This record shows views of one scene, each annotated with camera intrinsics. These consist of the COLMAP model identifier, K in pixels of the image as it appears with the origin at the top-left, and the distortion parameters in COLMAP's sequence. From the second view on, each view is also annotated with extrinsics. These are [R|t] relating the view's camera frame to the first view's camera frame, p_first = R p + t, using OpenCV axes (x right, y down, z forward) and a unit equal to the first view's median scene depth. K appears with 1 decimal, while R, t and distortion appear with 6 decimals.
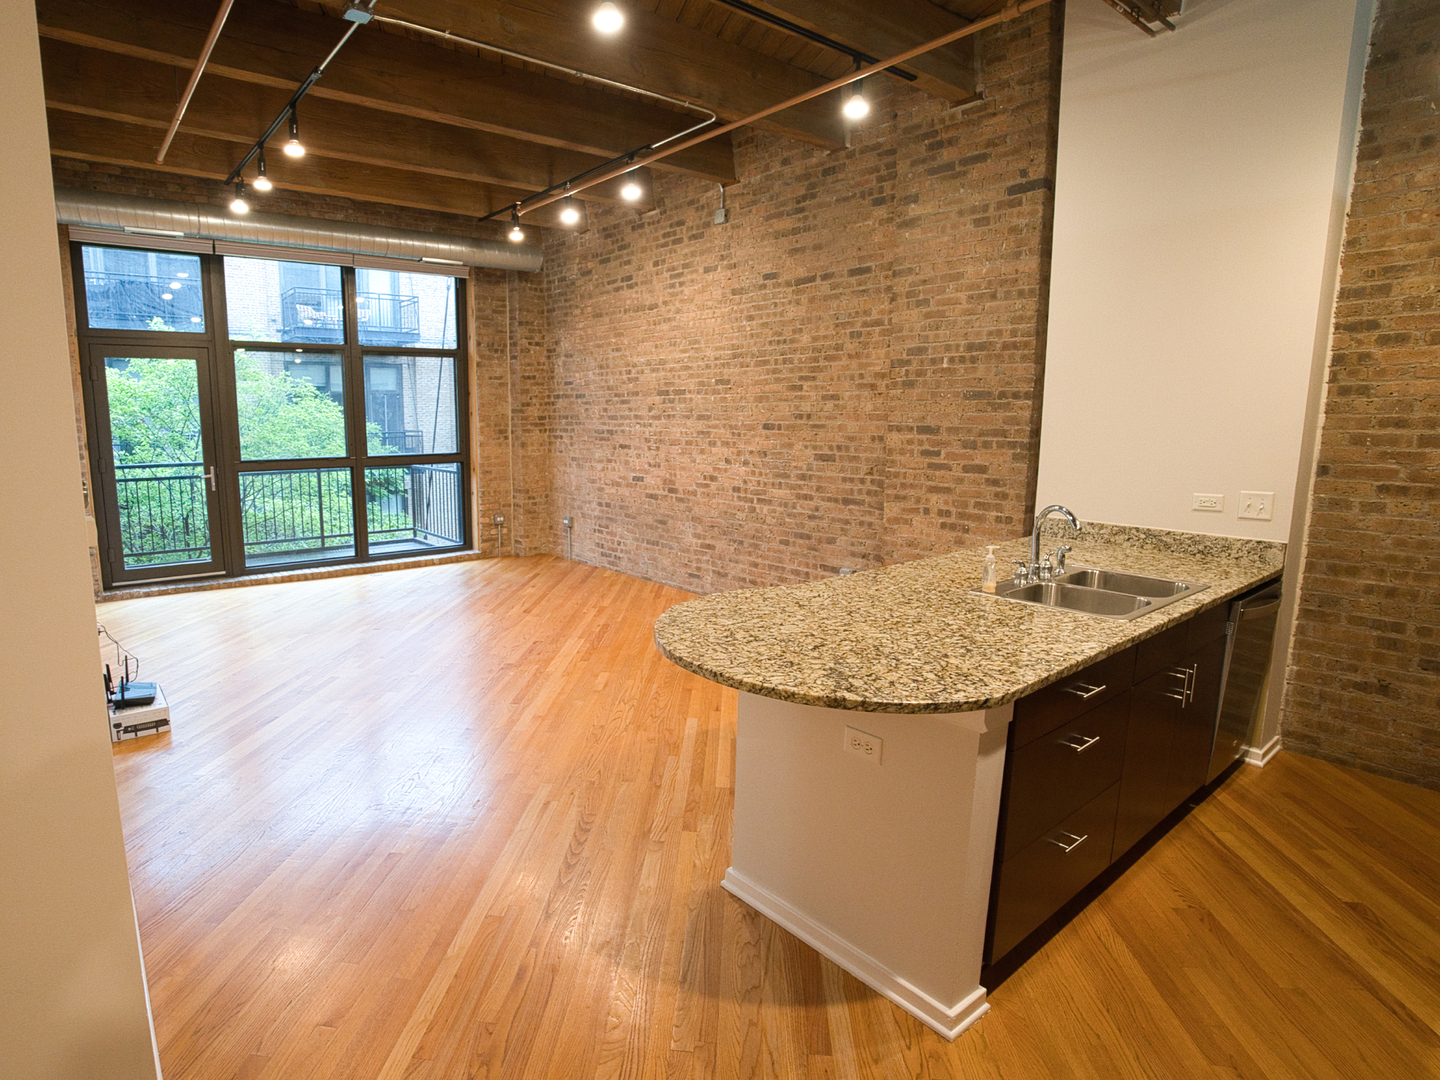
lens RADIAL K [[793.4, 0, 693.2], [0, 793.4, 556.8], [0, 0, 1]] dist [-0.055977, 0.027793]
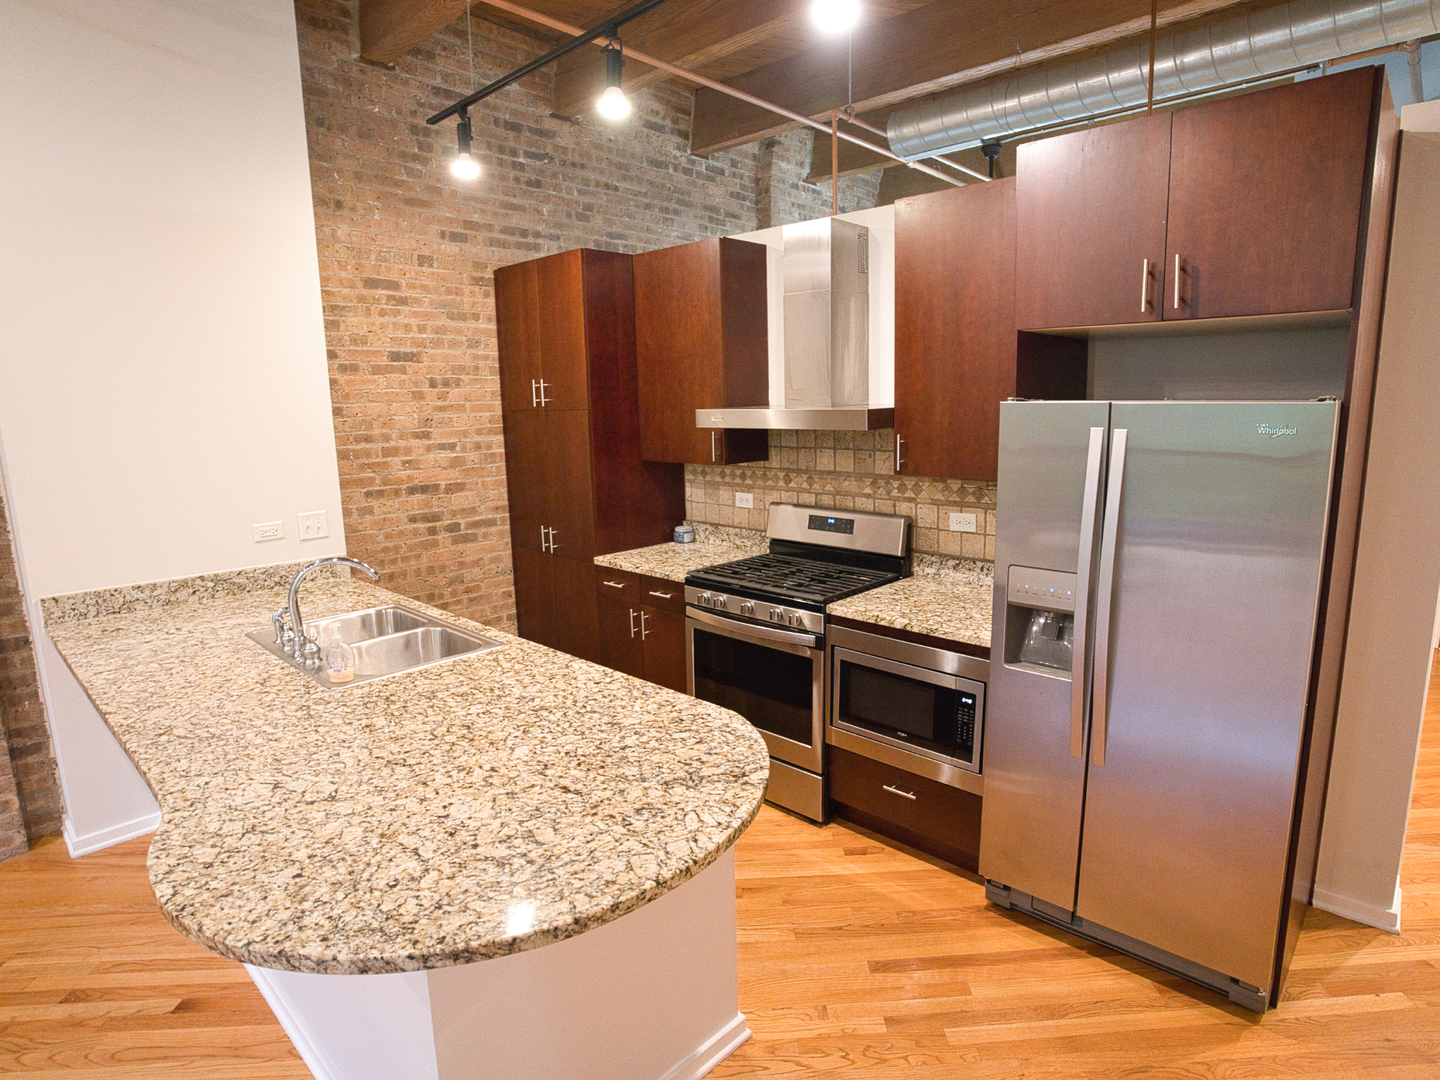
lens RADIAL K [[793.4, 0, 693.2], [0, 793.4, 556.8], [0, 0, 1]] dist [-0.055977, 0.027793]
pose [[-0.104073, -0.189553, 0.976339, -0.365023], [0.193049, 0.959150, 0.206794, -0.154033], [-0.975654, 0.210003, -0.063228, 0.630971]]
